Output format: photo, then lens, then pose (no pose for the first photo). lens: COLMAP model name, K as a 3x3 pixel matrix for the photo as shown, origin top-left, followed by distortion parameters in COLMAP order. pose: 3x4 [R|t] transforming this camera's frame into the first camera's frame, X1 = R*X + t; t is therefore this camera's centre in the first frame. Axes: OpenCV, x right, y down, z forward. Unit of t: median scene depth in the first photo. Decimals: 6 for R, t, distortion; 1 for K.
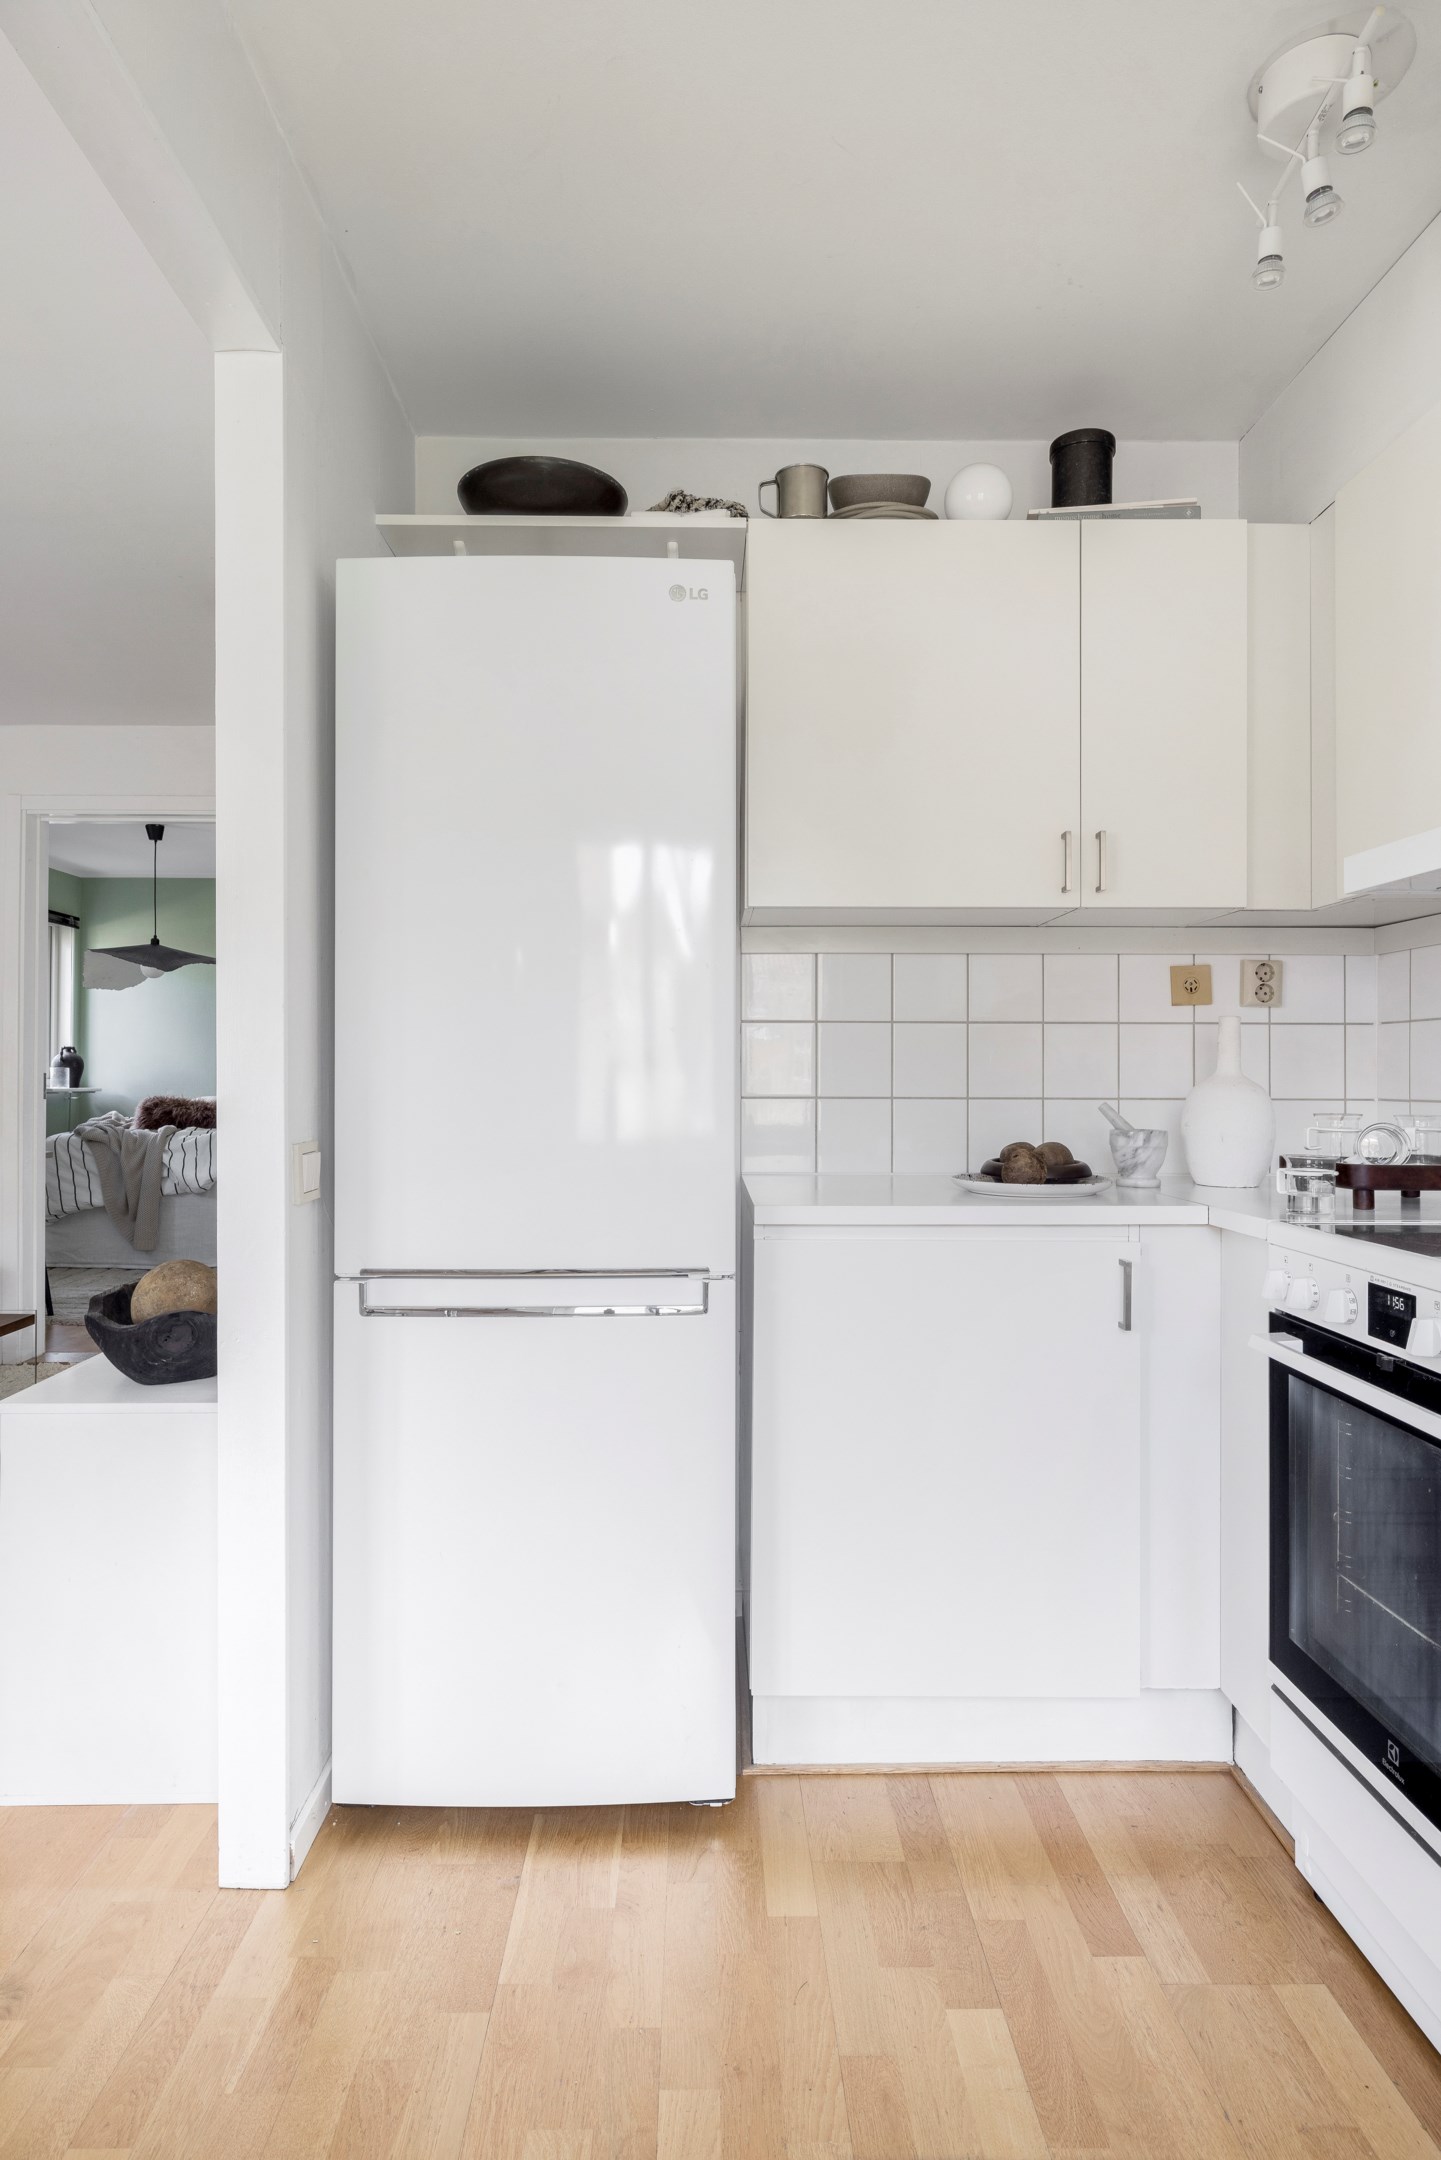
lens RADIAL K [[1229.1, 0, 717.5], [0, 1229.1, 1056.0], [0, 0, 1]] dist [-0.000517, 0.000109]
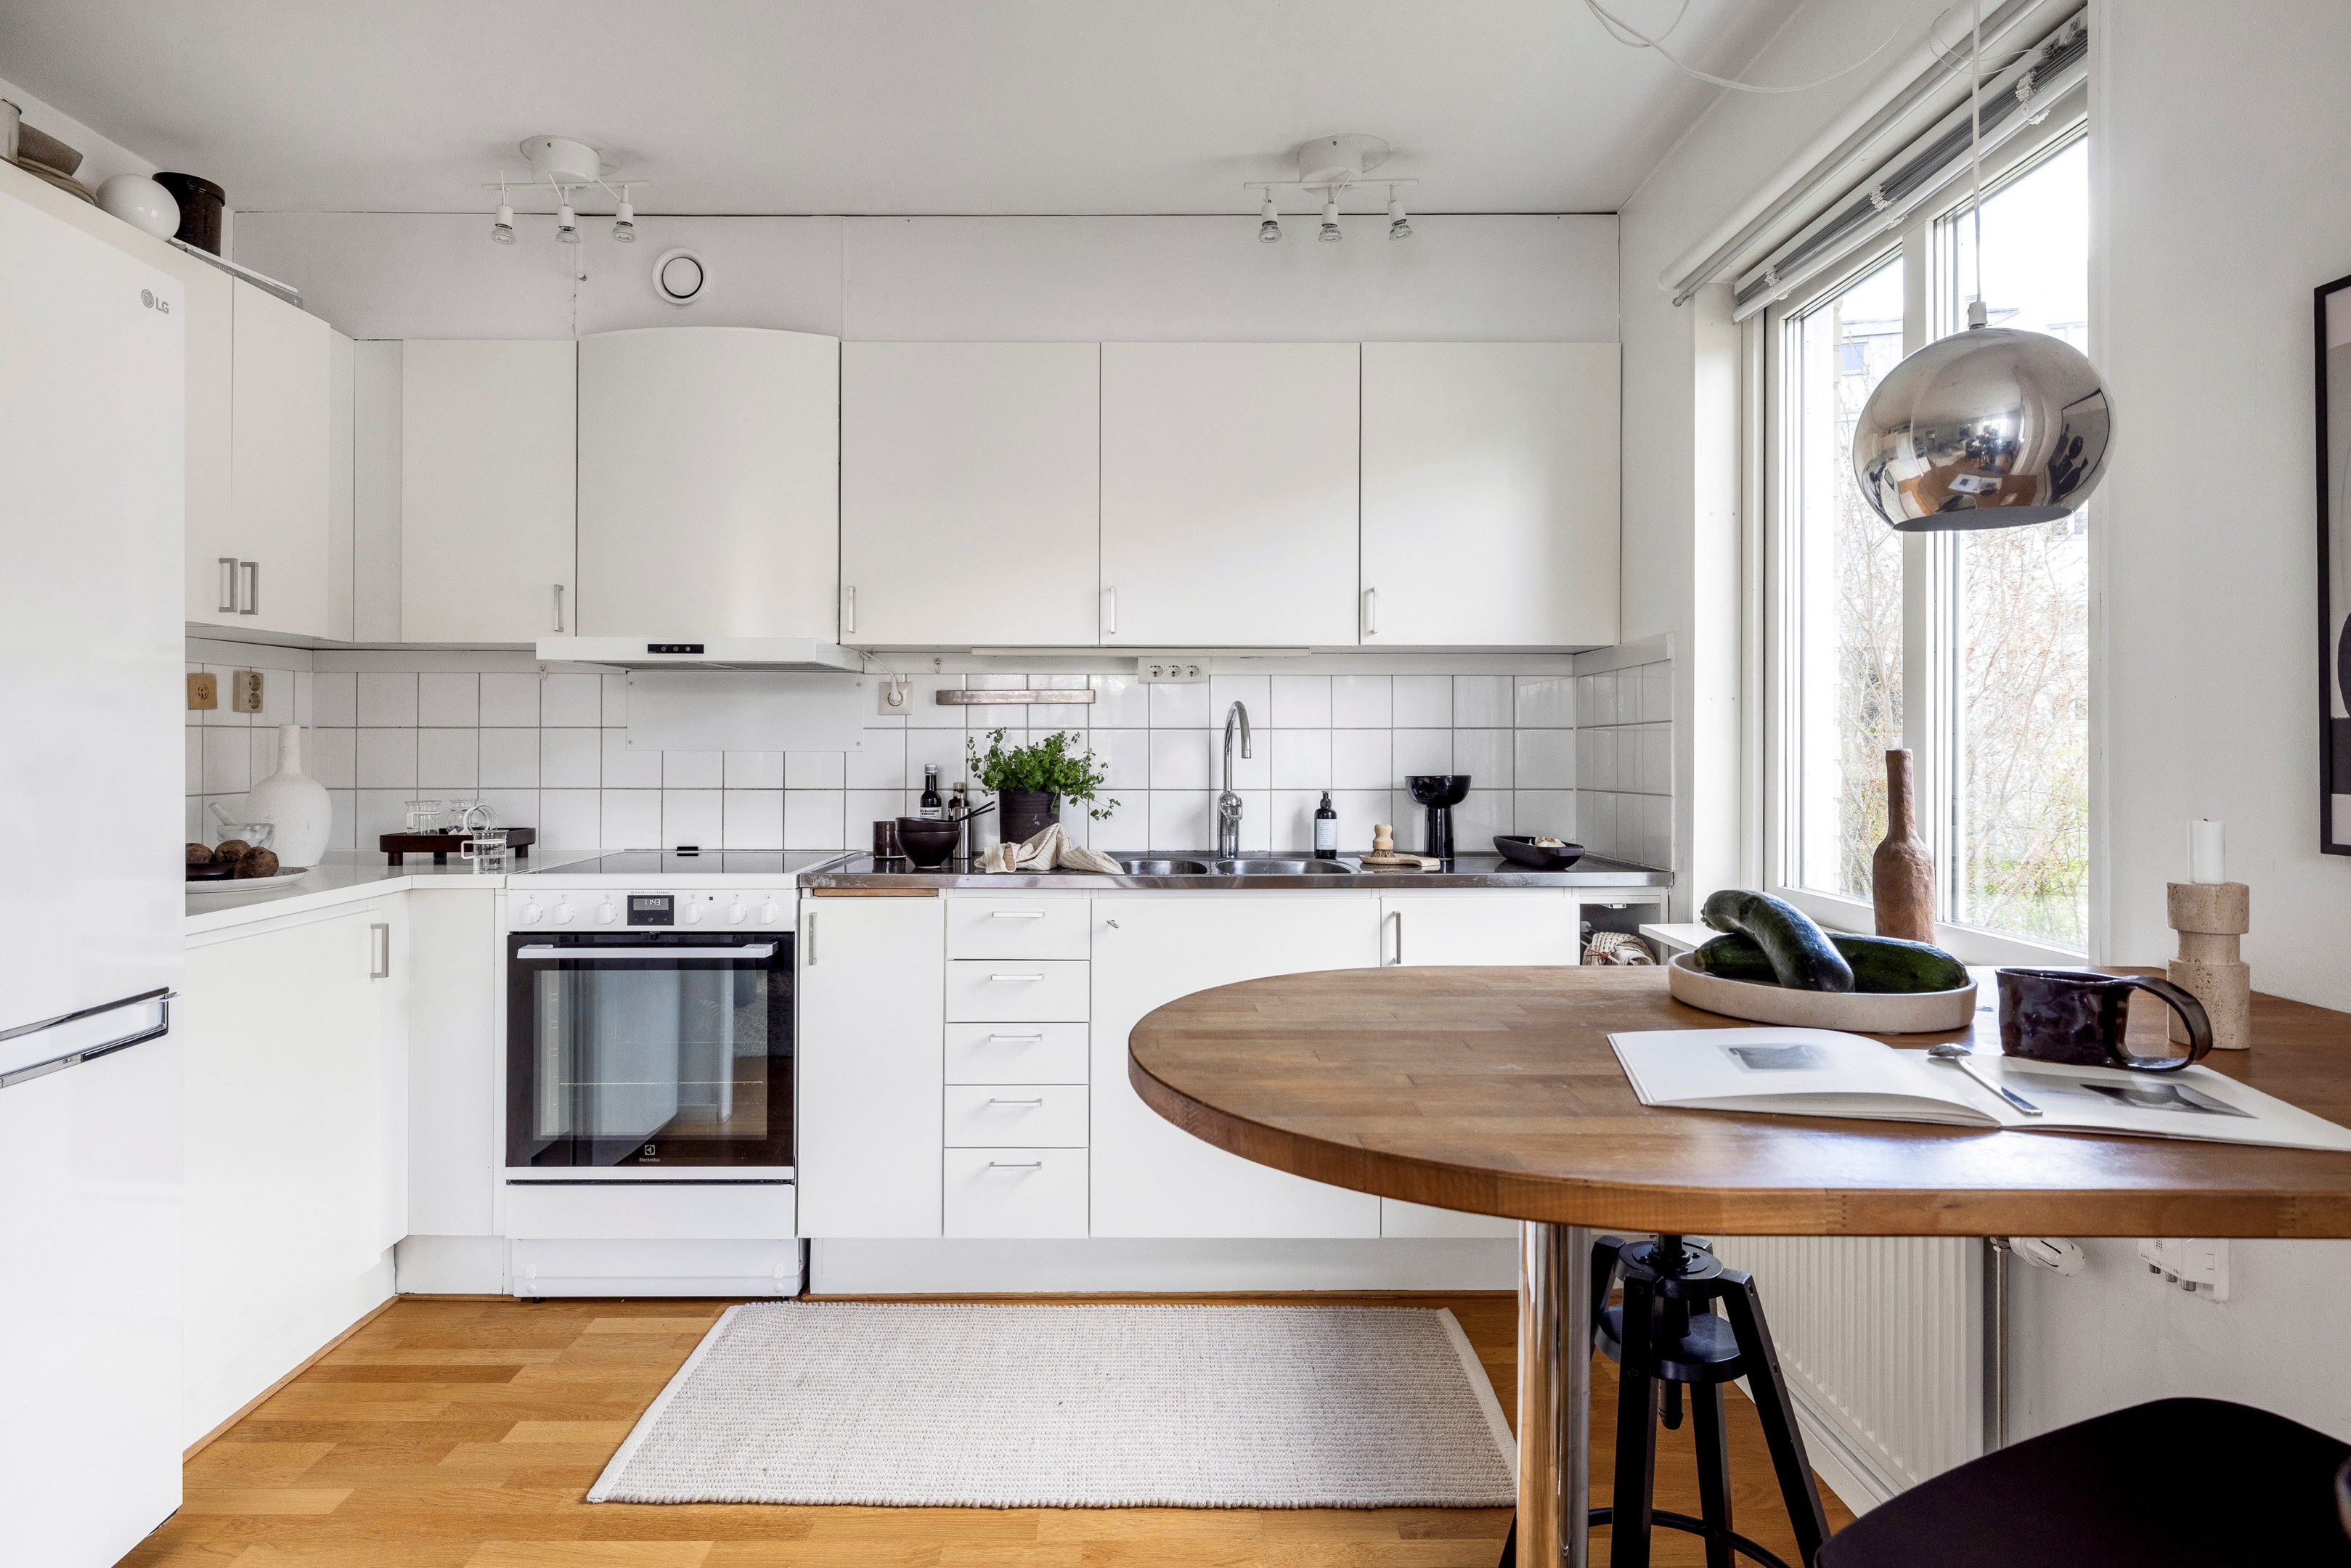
lens RADIAL K [[1284.4, 0, 1143.4], [0, 1284.4, 717.9], [0, 0, 1]] dist [-0.001038, 0.001556]
pose [[0.018010, 0.012027, 0.999765, -0.898275], [-0.015534, 0.999810, -0.011748, -0.040189], [-0.999717, -0.015319, 0.018193, 0.165536]]
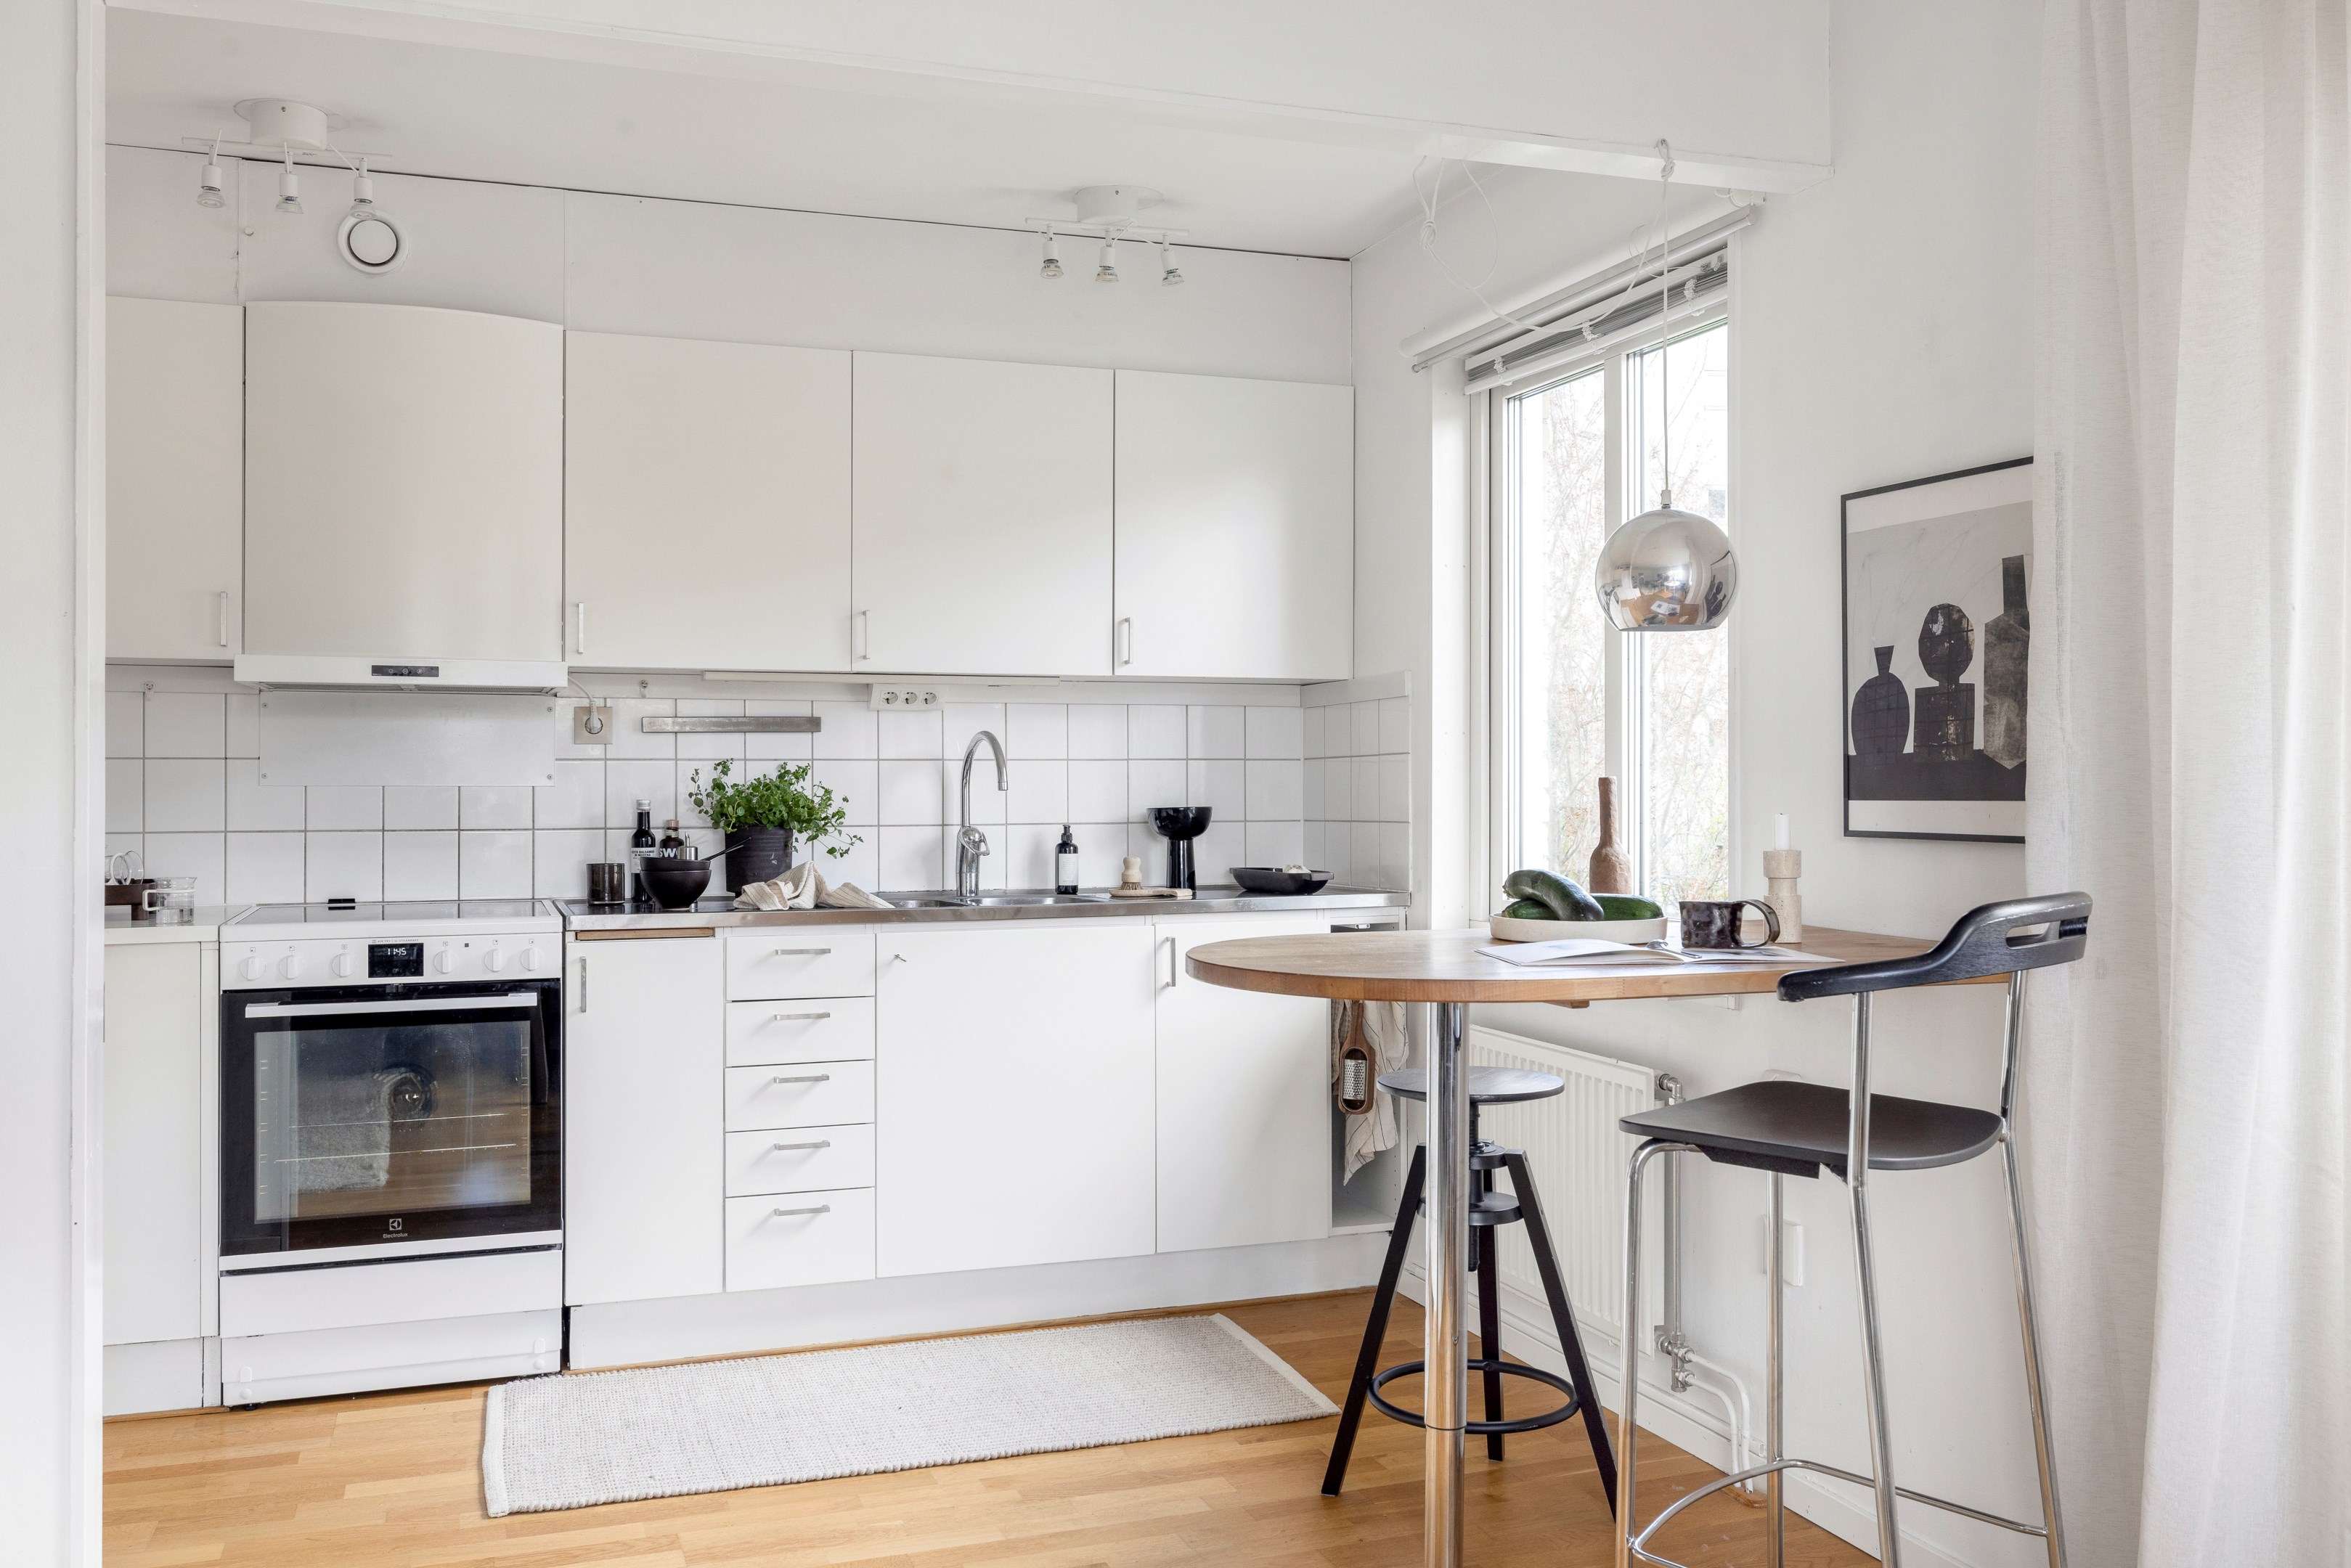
lens RADIAL K [[1905.5, 0, 1162.8], [0, 1905.5, 713.9], [0, 0, 1]] dist [0.000209, -0.000874]
pose [[-0.312349, 0.025487, 0.949625, -1.482720], [-0.014069, 0.999406, -0.031450, -0.034071], [-0.949863, -0.023184, -0.311805, 0.559756]]
